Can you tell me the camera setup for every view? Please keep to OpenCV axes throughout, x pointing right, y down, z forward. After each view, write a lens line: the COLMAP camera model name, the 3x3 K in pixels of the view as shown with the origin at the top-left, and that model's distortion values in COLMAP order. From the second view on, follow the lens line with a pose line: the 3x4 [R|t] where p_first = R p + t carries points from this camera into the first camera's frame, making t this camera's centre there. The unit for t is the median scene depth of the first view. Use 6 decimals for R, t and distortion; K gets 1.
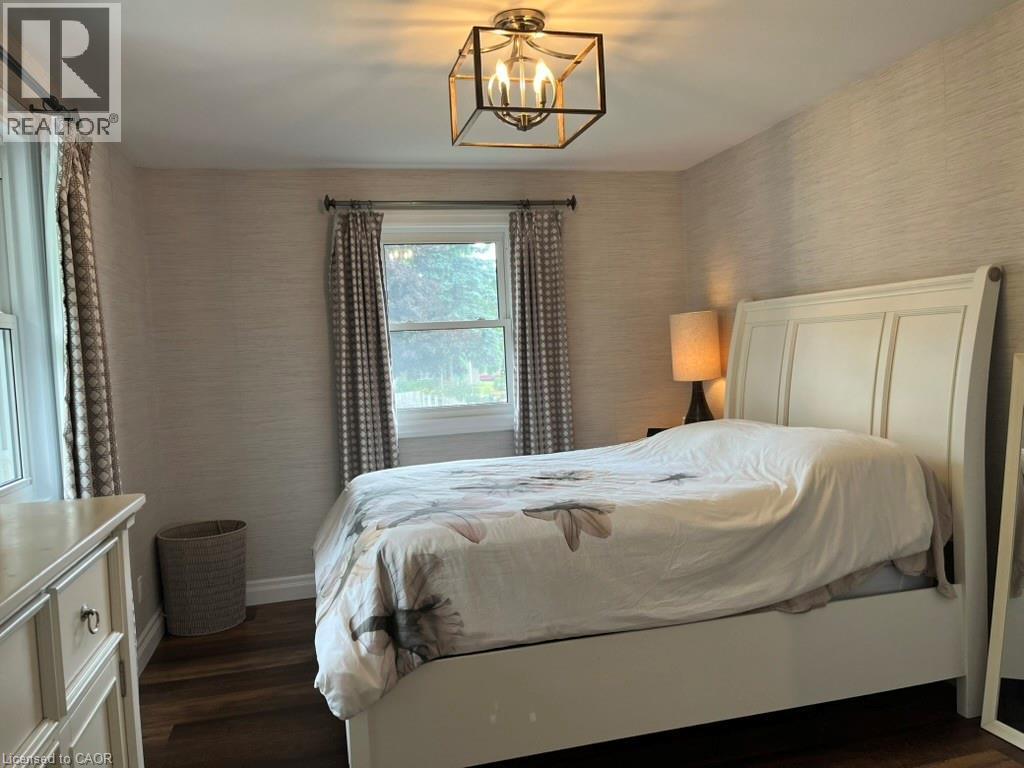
lens RADIAL K [[766.2, 0, 512.5], [0, 766.2, 387.1], [0, 0, 1]] dist [0.012842, 0.000800]
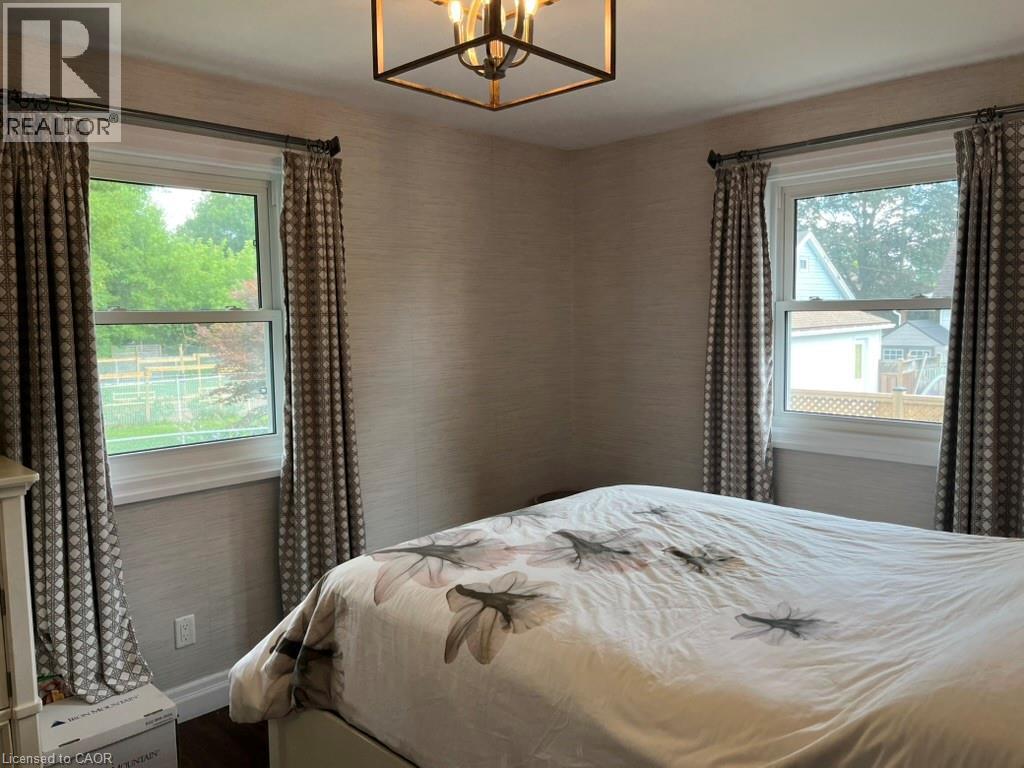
lens RADIAL K [[766.2, 0, 512.1], [0, 766.2, 379.6], [0, 0, 1]] dist [0.012842, 0.000800]
pose [[0.526285, 0.113799, -0.842659, 0.380669], [-0.050624, 0.993439, 0.102544, -0.073590], [0.848800, -0.011309, 0.528593, 0.359008]]
